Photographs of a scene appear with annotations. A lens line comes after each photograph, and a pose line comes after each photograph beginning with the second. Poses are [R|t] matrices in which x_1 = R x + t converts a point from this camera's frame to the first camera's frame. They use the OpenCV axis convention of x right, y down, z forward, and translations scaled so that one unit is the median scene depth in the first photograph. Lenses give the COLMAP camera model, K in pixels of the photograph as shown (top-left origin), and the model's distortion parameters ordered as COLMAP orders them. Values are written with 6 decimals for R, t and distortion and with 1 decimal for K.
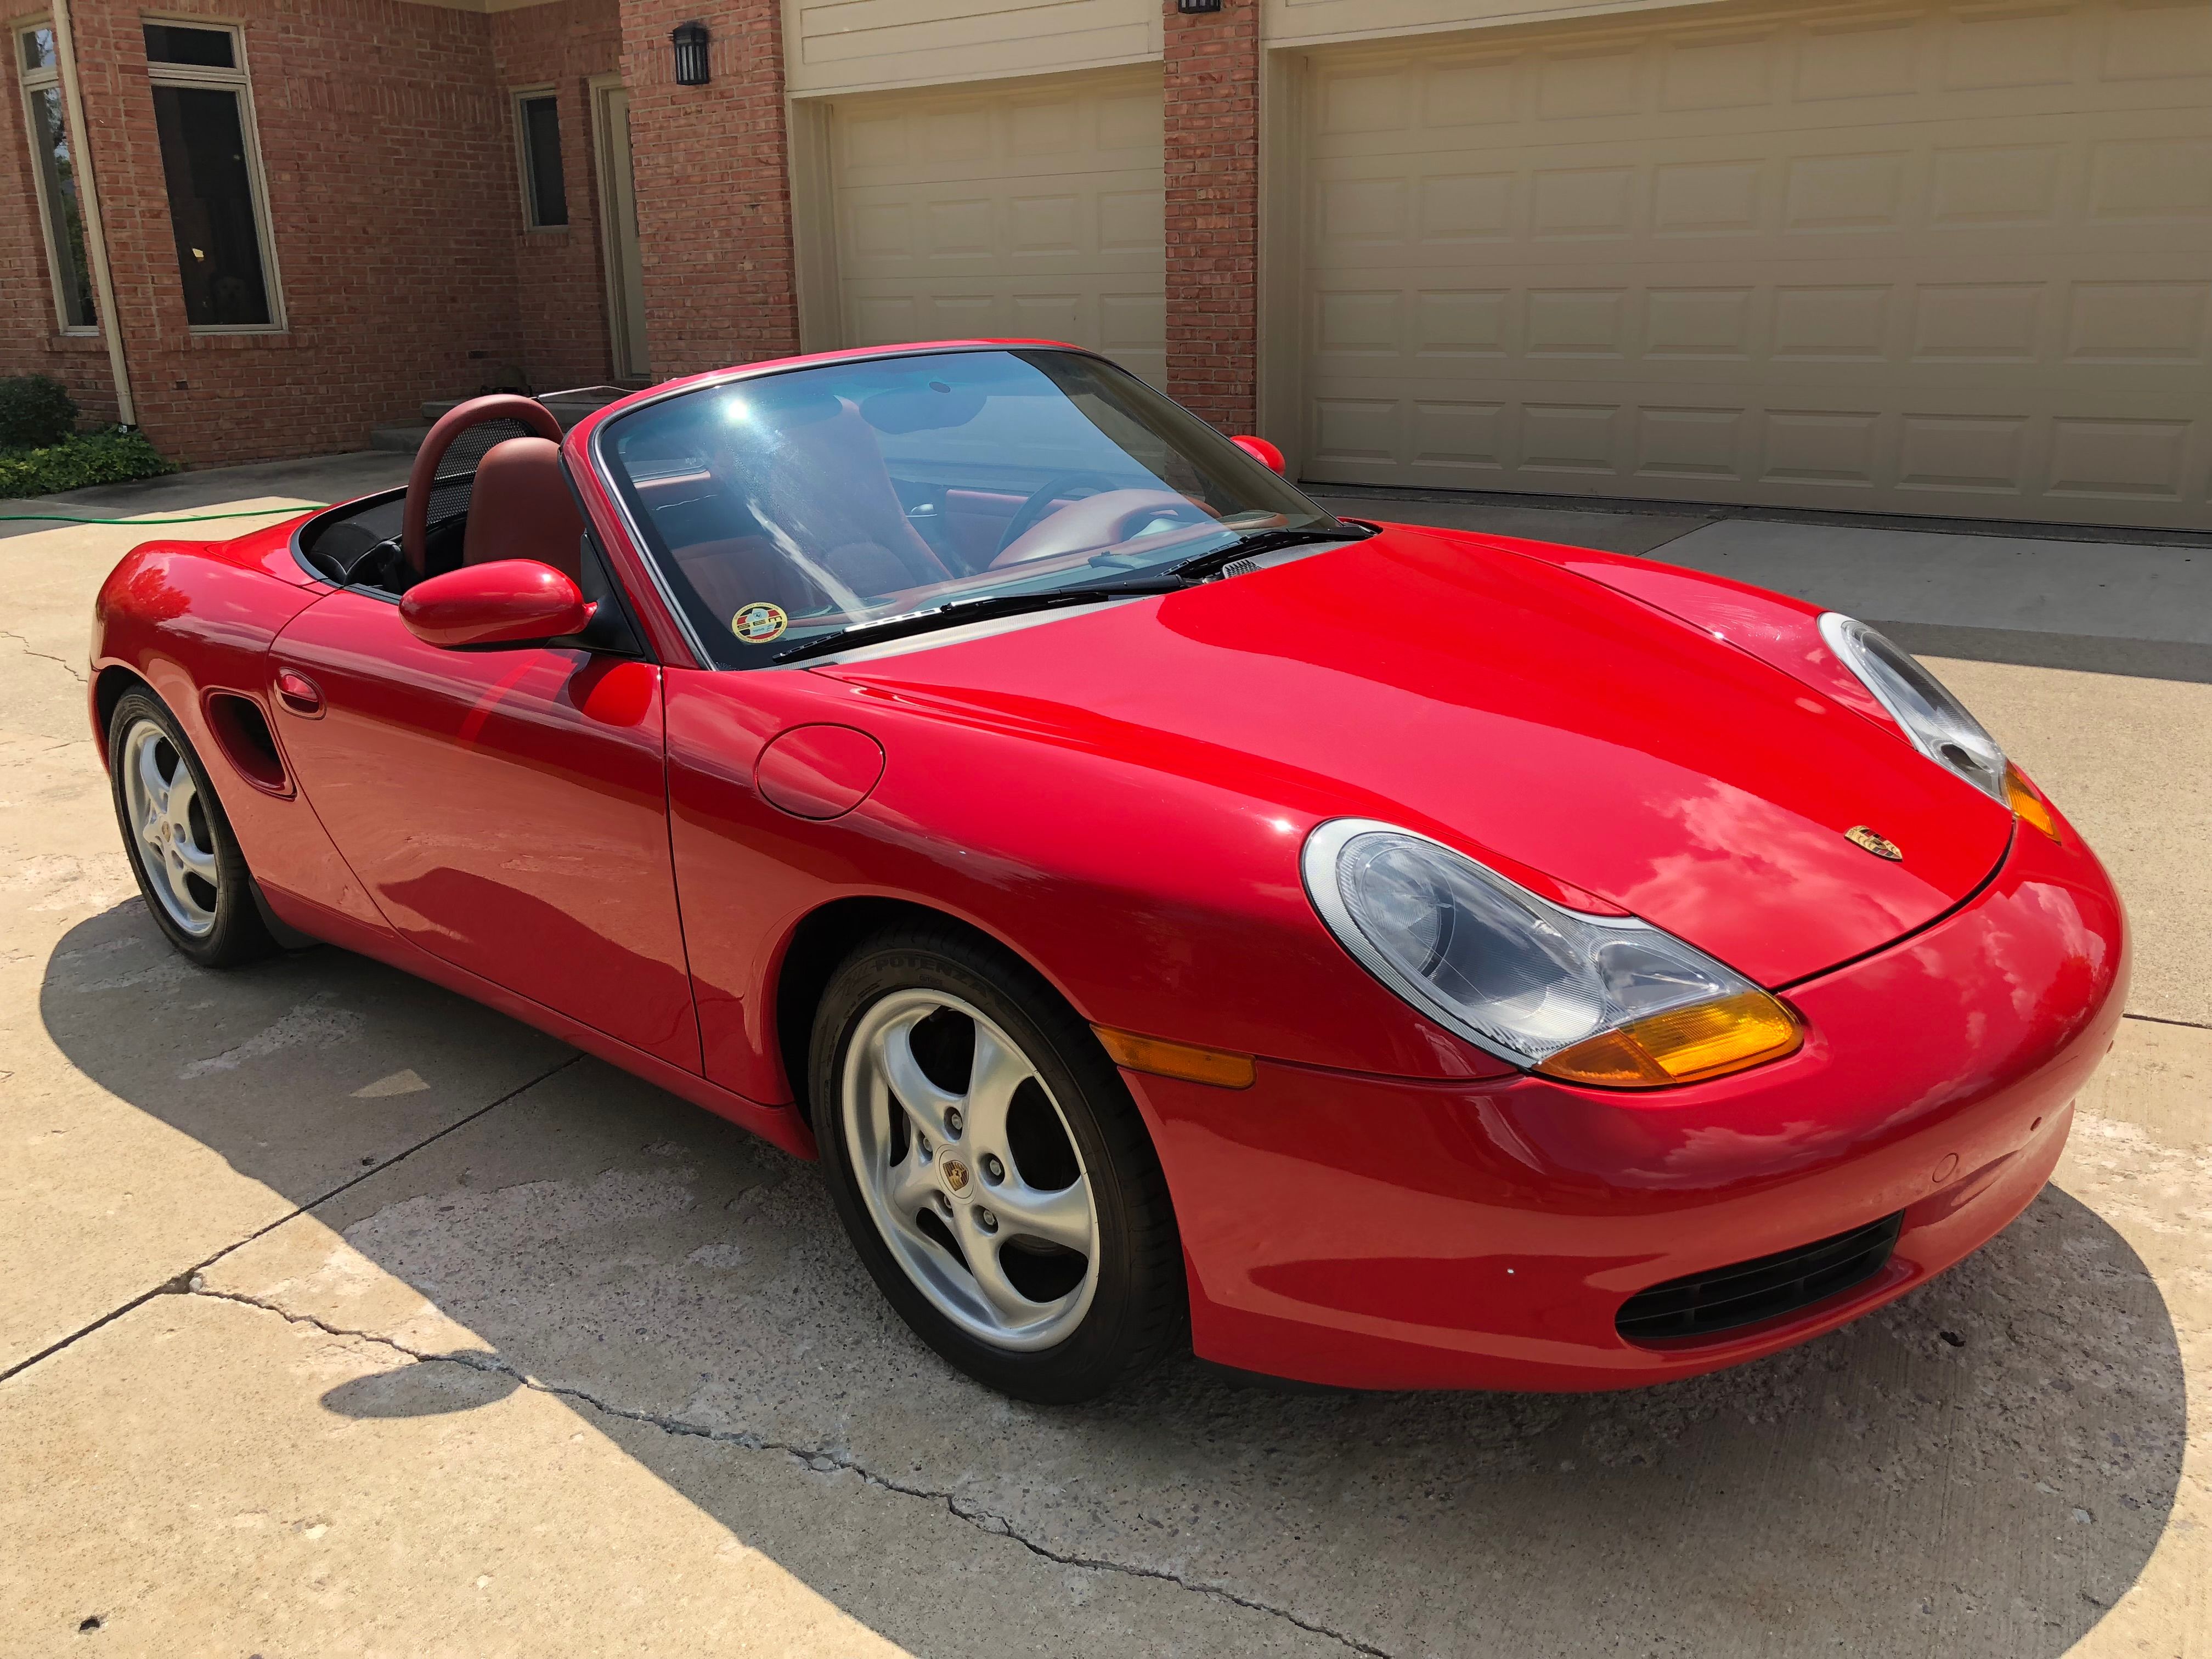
lens RADIAL K [[1798.5, 0, 1132.9], [0, 1798.5, 835.6], [0, 0, 1]] dist [-0.001740, 0.030546]
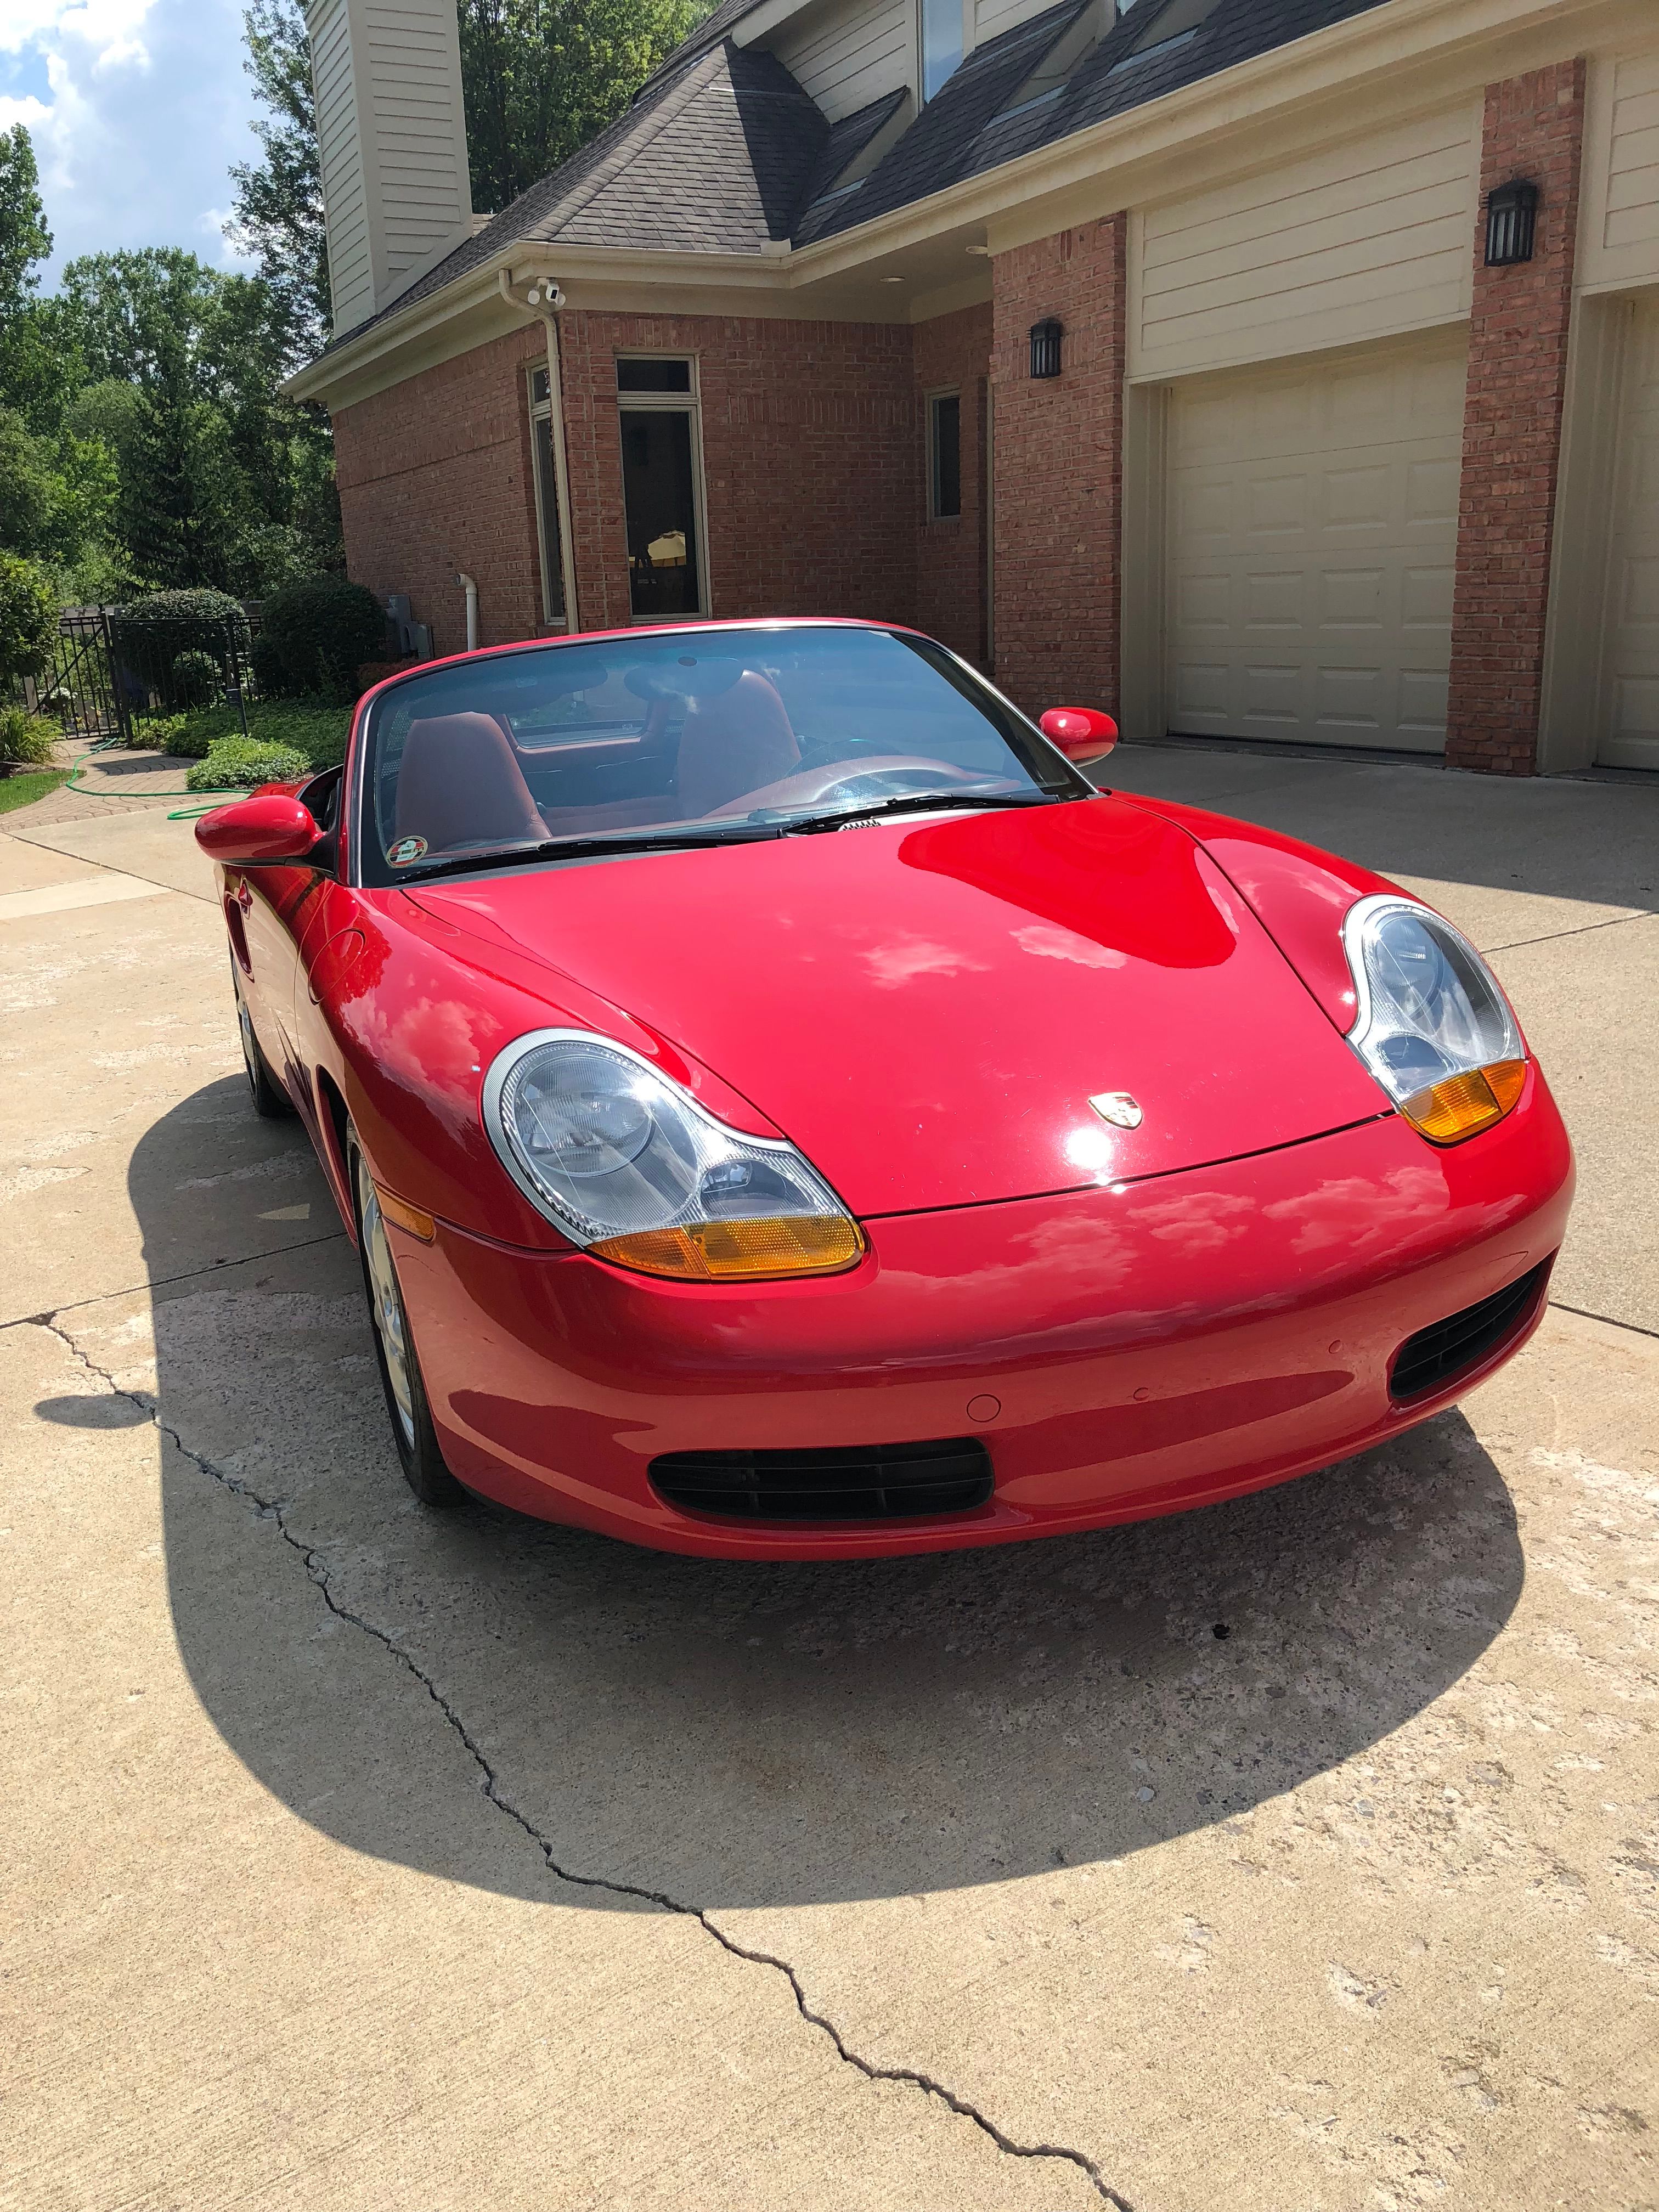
lens RADIAL K [[1811.8, 0, 829.5], [0, 1811.8, 1106.0], [0, 0, 1]] dist [0.011501, 0.018868]
pose [[0.897096, 0.103625, -0.429513, 0.166402], [-0.106660, 0.994149, 0.017075, 0.000553], [0.428769, 0.030494, 0.902899, 0.003024]]
